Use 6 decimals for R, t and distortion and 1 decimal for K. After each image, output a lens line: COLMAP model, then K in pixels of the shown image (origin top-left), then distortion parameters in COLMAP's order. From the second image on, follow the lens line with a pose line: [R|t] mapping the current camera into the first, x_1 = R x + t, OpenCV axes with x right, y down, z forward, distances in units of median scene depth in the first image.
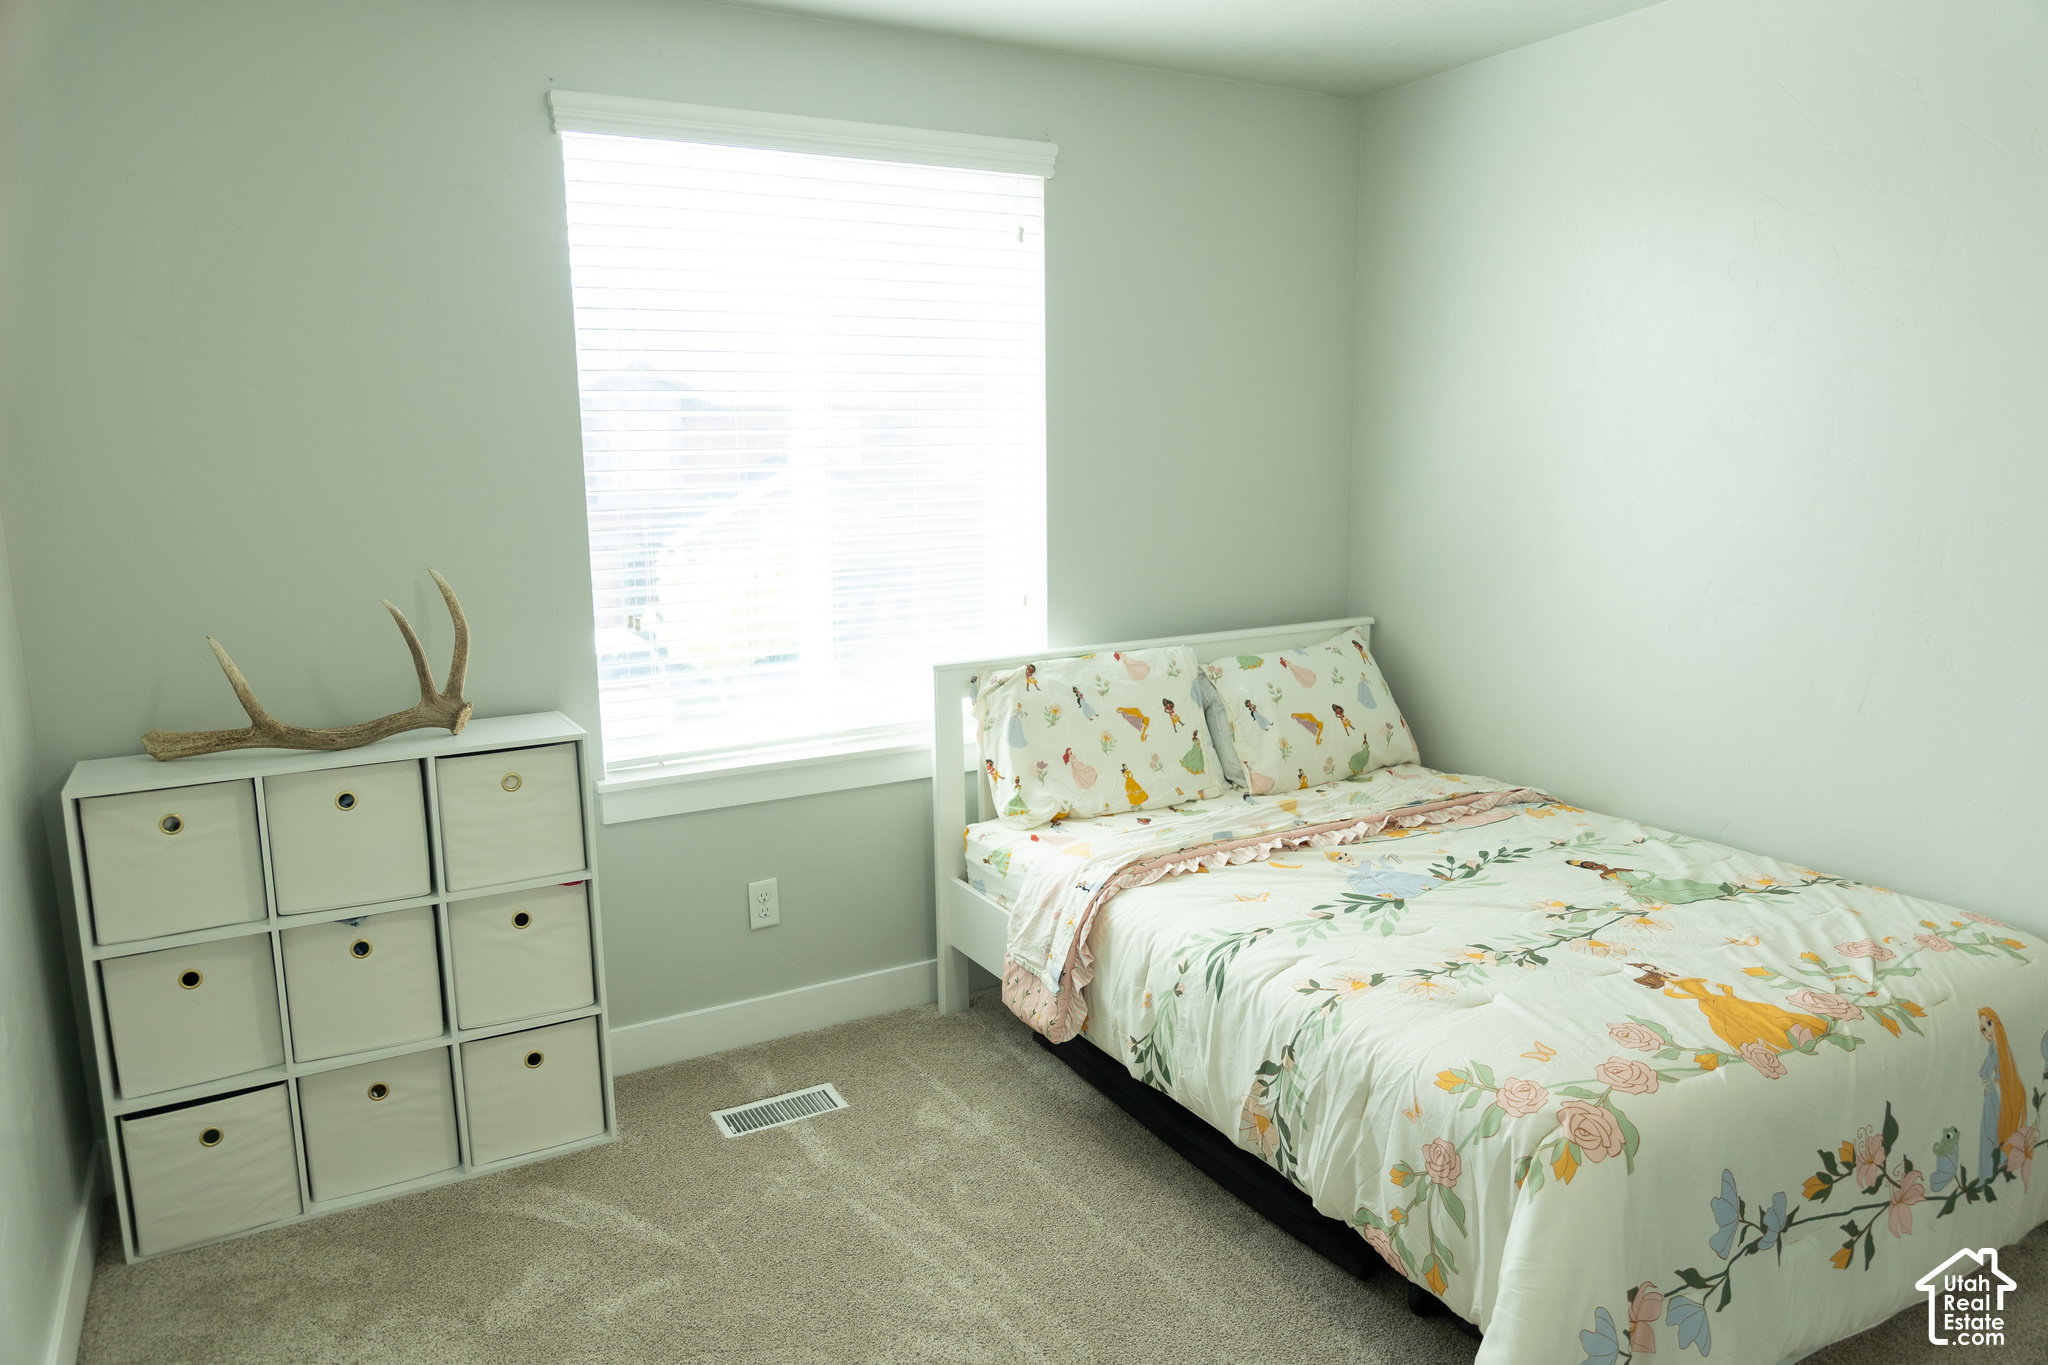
lens RADIAL K [[1363.3, 0, 1017.5], [0, 1363.3, 686.8], [0, 0, 1]] dist [0.004648, 0.001179]
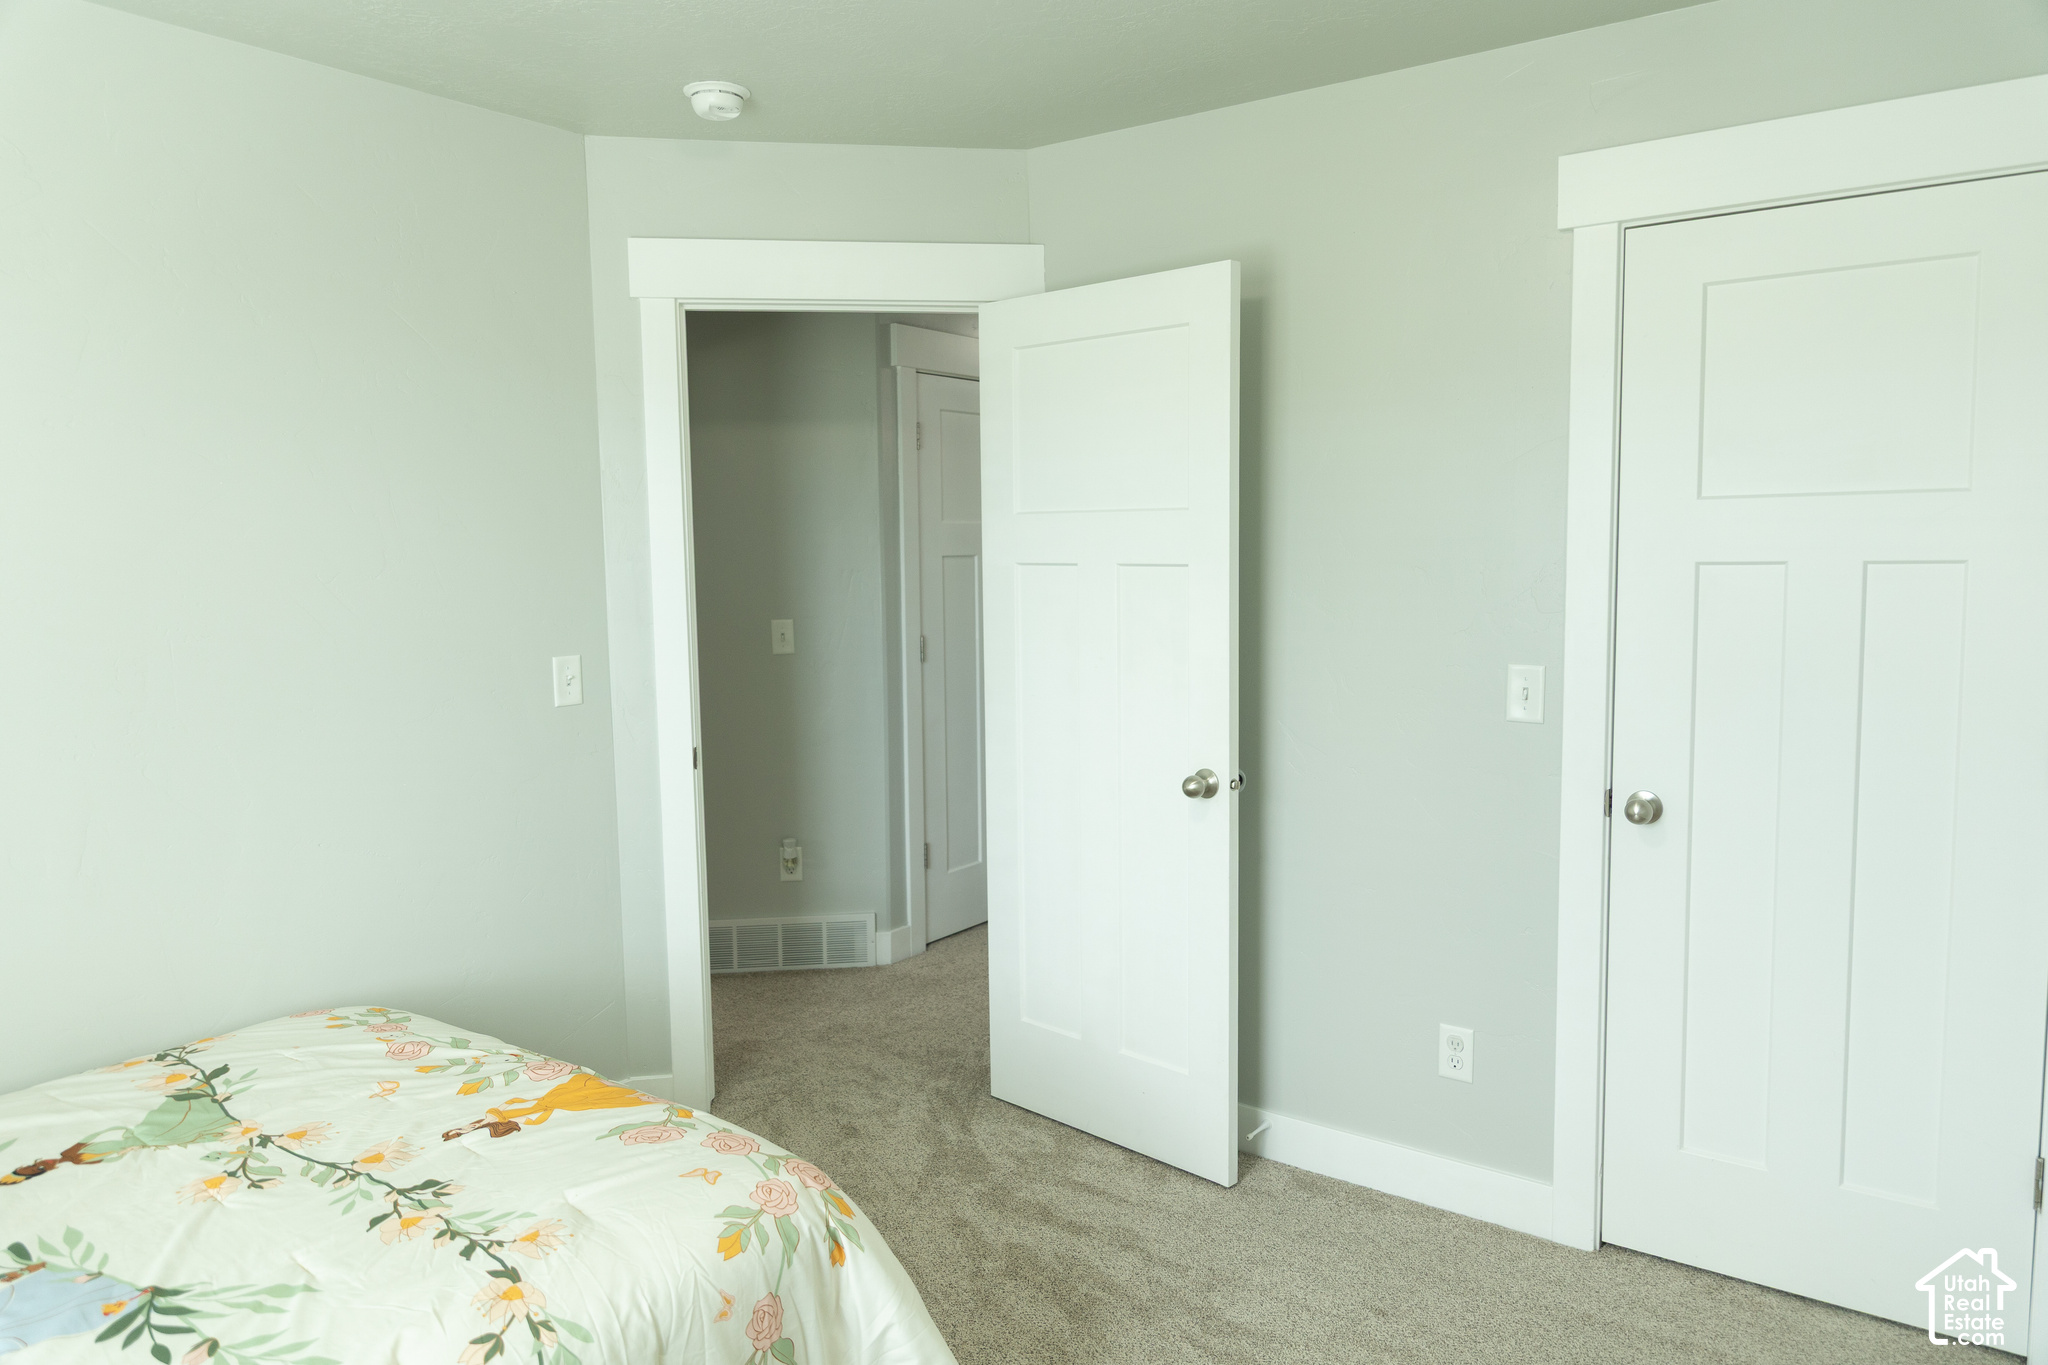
lens RADIAL K [[1363.3, 0, 1015.0], [0, 1363.3, 679.8], [0, 0, 1]] dist [0.004648, 0.001179]
pose [[-0.403065, -0.072202, 0.912319, -0.476189], [0.183983, 0.970137, 0.158062, -0.154319], [-0.896487, 0.231561, -0.377745, 0.944537]]
